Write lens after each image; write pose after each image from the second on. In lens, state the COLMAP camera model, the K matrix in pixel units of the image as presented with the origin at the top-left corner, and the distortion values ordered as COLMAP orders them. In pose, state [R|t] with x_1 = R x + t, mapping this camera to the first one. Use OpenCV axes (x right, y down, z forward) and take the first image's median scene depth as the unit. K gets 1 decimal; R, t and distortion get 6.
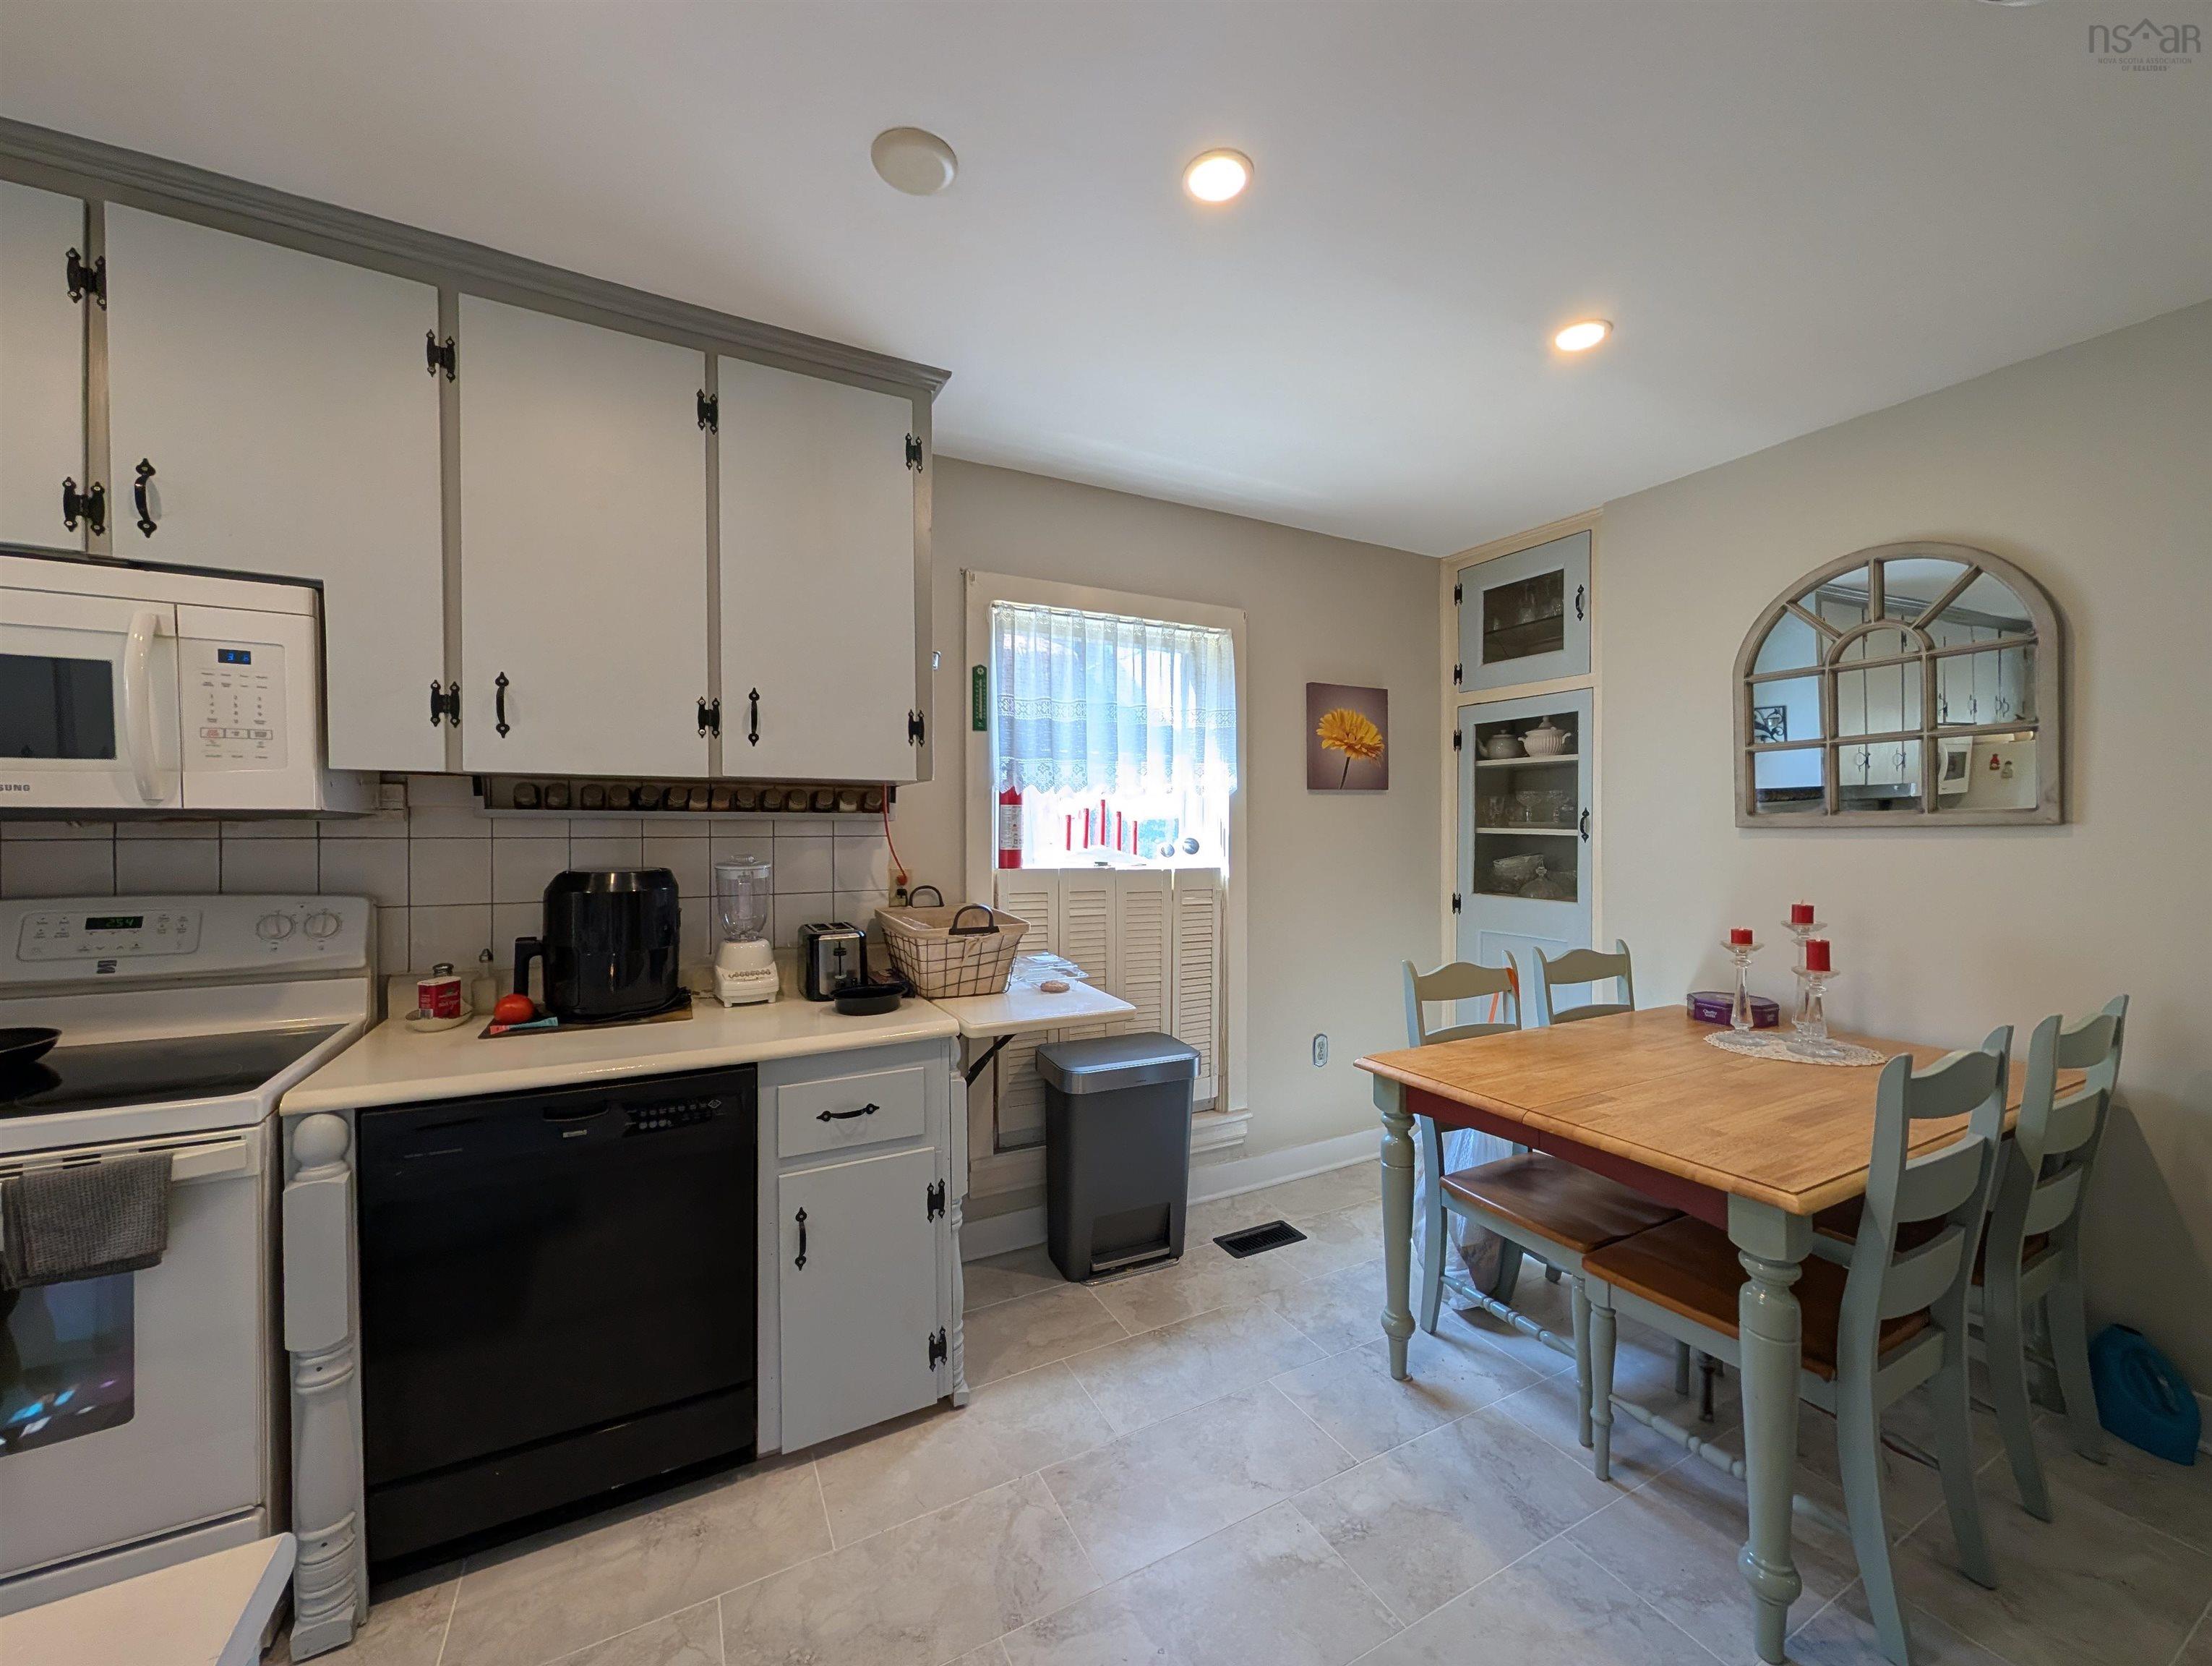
lens RADIAL K [[840.9, 0, 1096.5], [0, 840.9, 835.4], [0, 0, 1]] dist [0.000839, 0.000200]
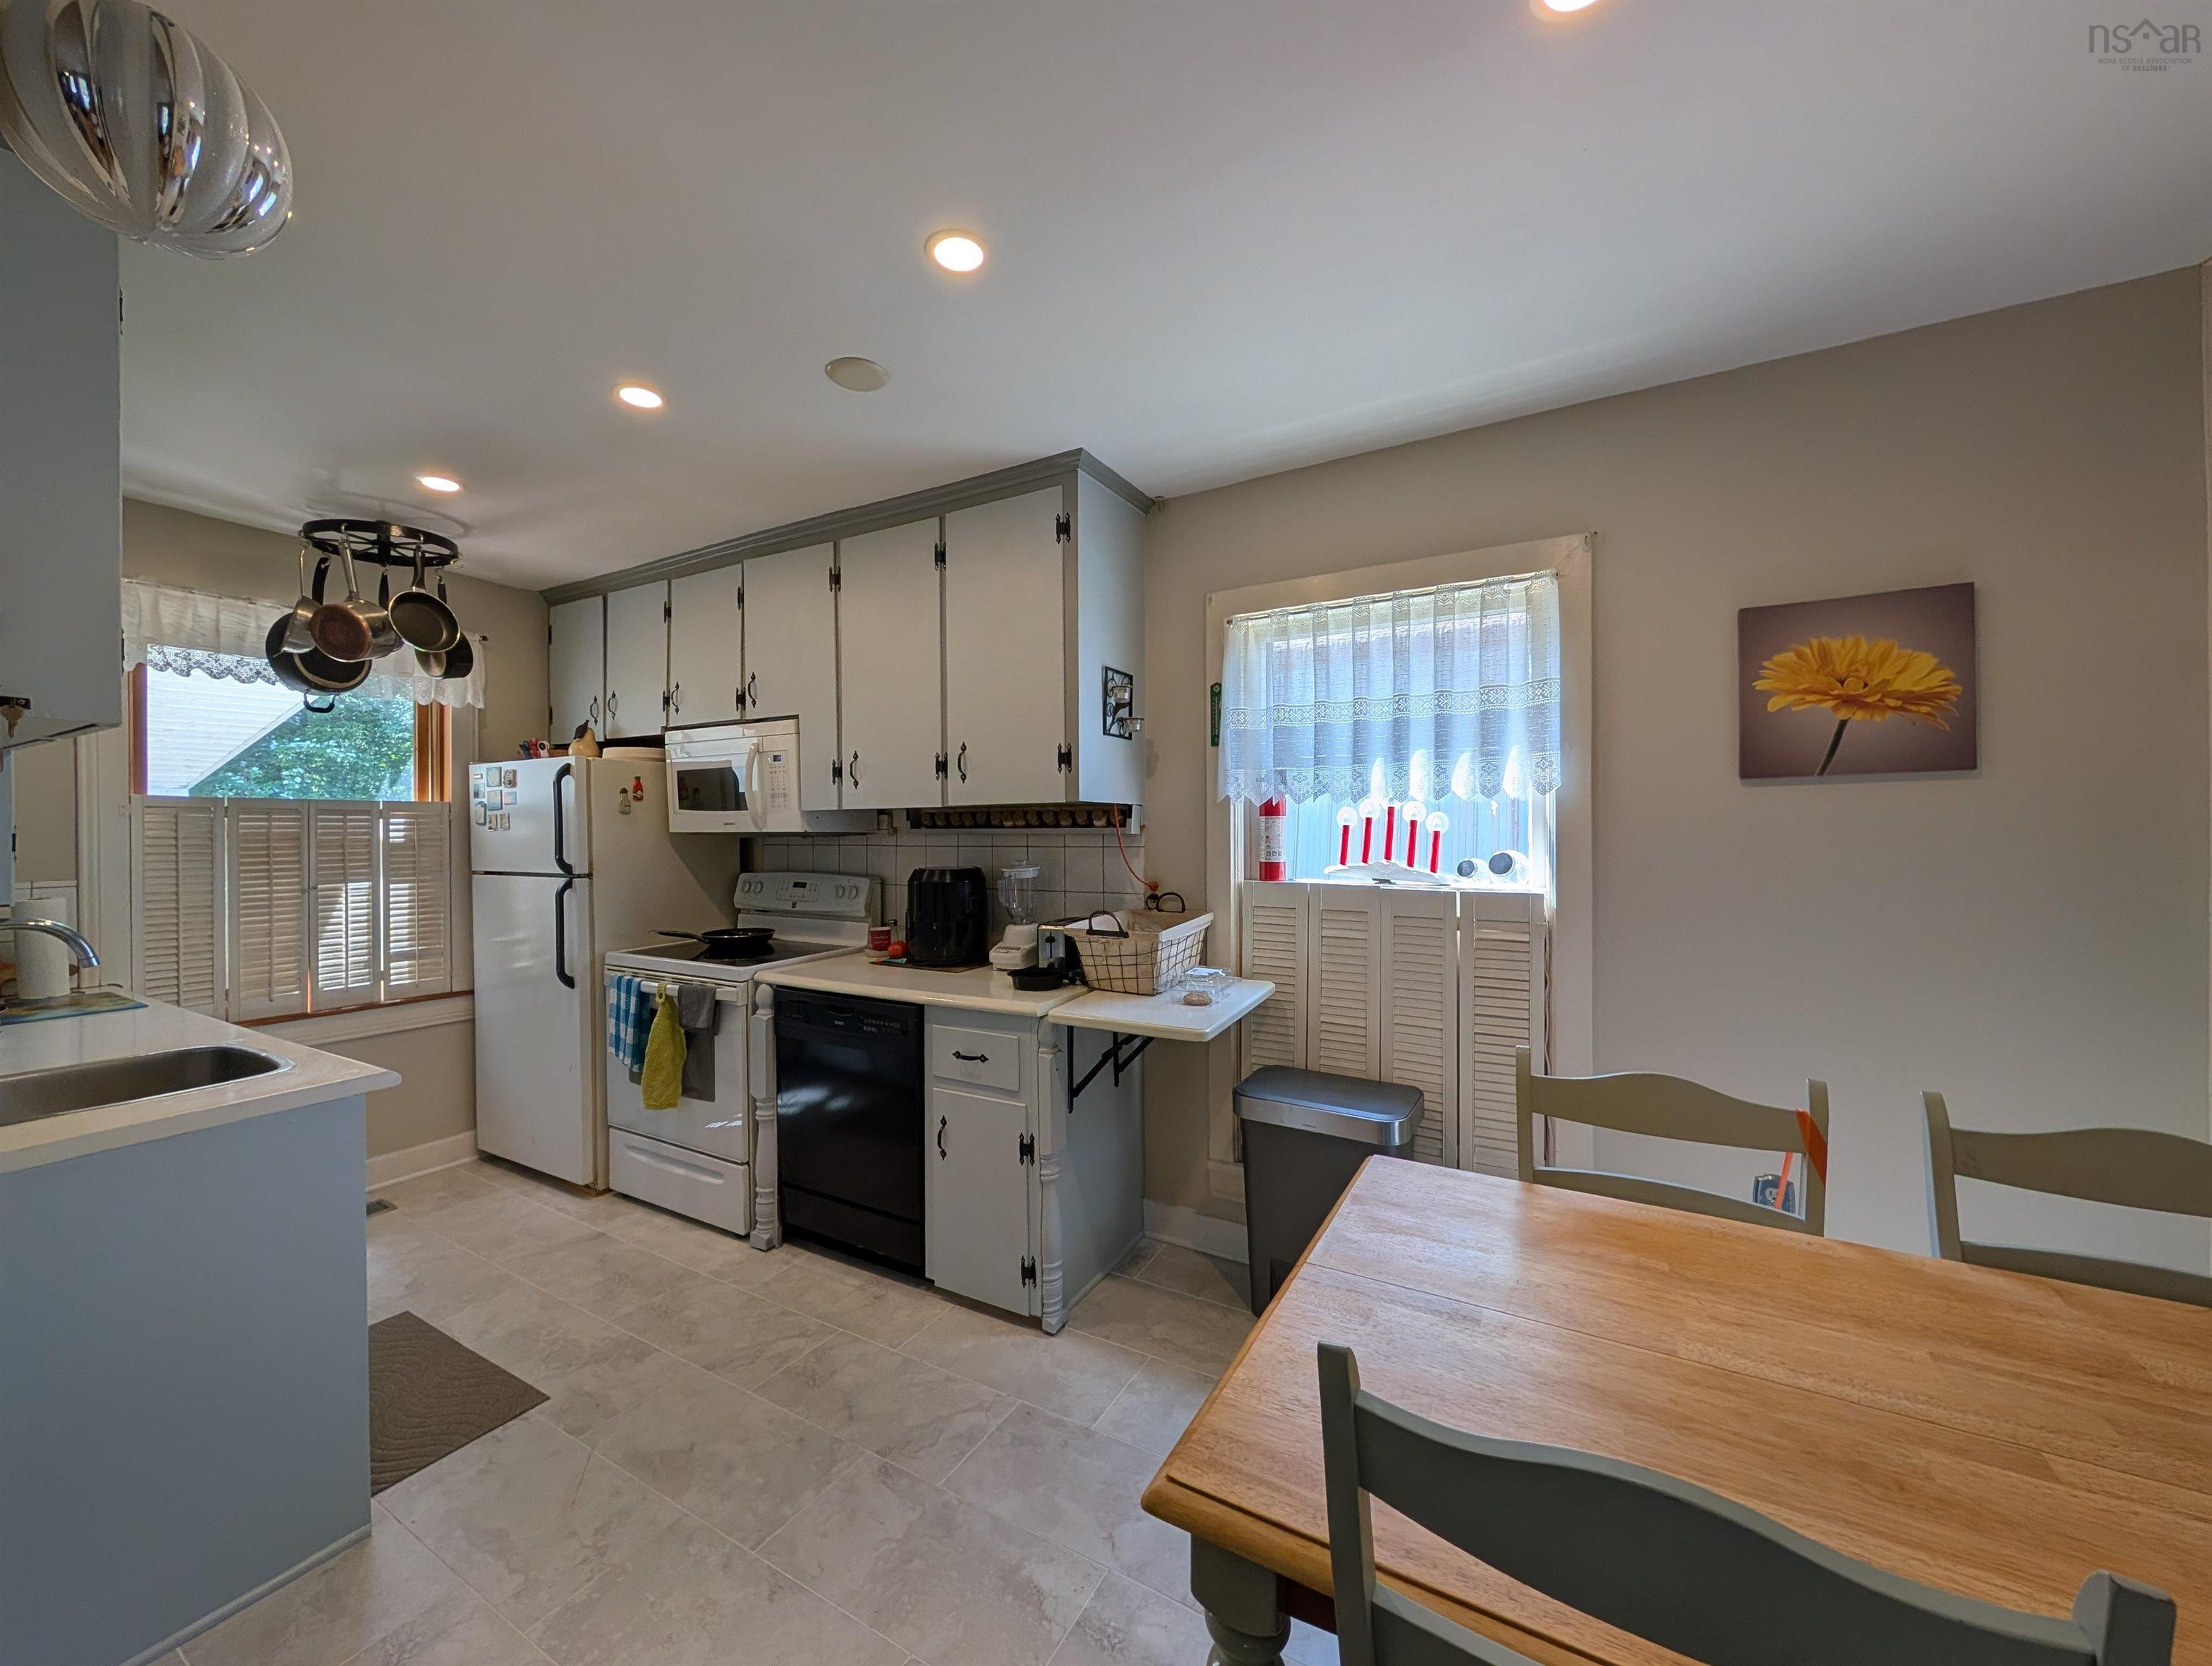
lens RADIAL K [[840.9, 0, 1096.5], [0, 840.9, 835.4], [0, 0, 1]] dist [0.000839, 0.000200]
pose [[0.537931, 0.001651, -0.842987, 0.696247], [-0.002036, 0.999998, 0.000659, -0.015937], [0.842987, 0.001362, 0.537933, 0.338249]]
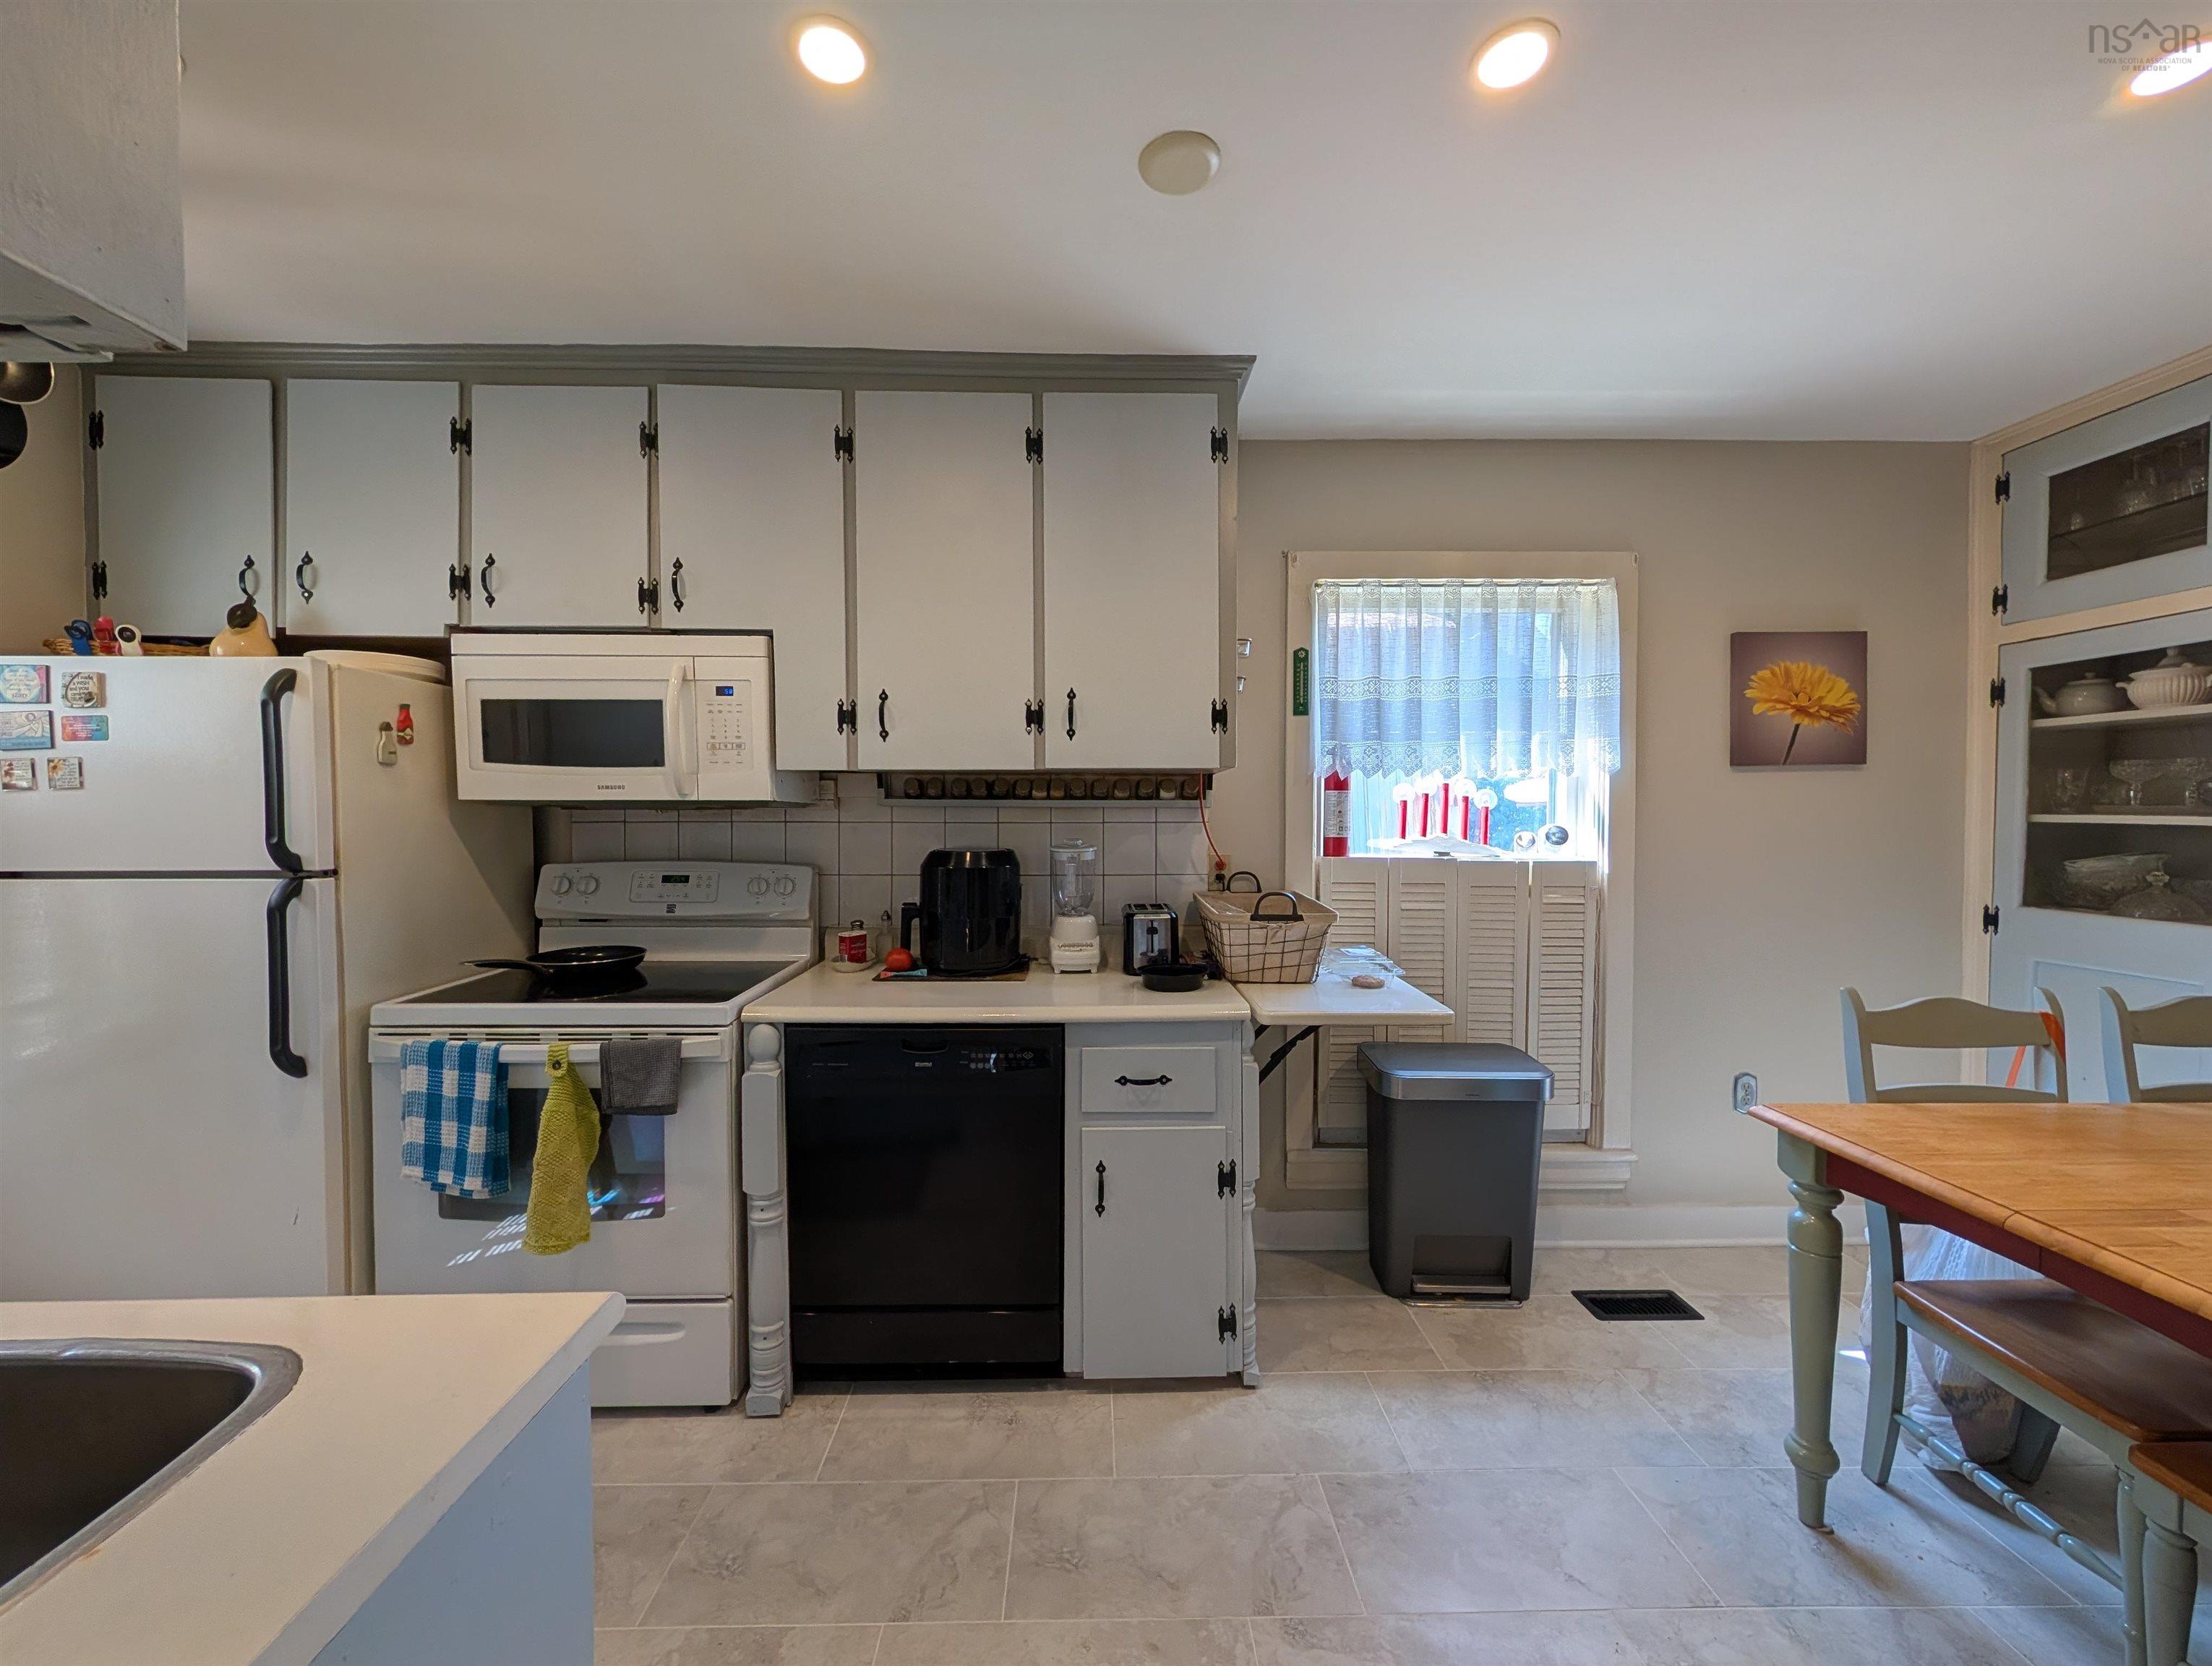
lens RADIAL K [[840.9, 0, 1096.5], [0, 840.9, 835.4], [0, 0, 1]] dist [0.000839, 0.000200]
pose [[0.893876, 0.010682, -0.448187, 0.094872], [-0.004446, 0.999878, 0.014965, 0.002044], [0.448292, -0.011384, 0.893815, 0.017225]]
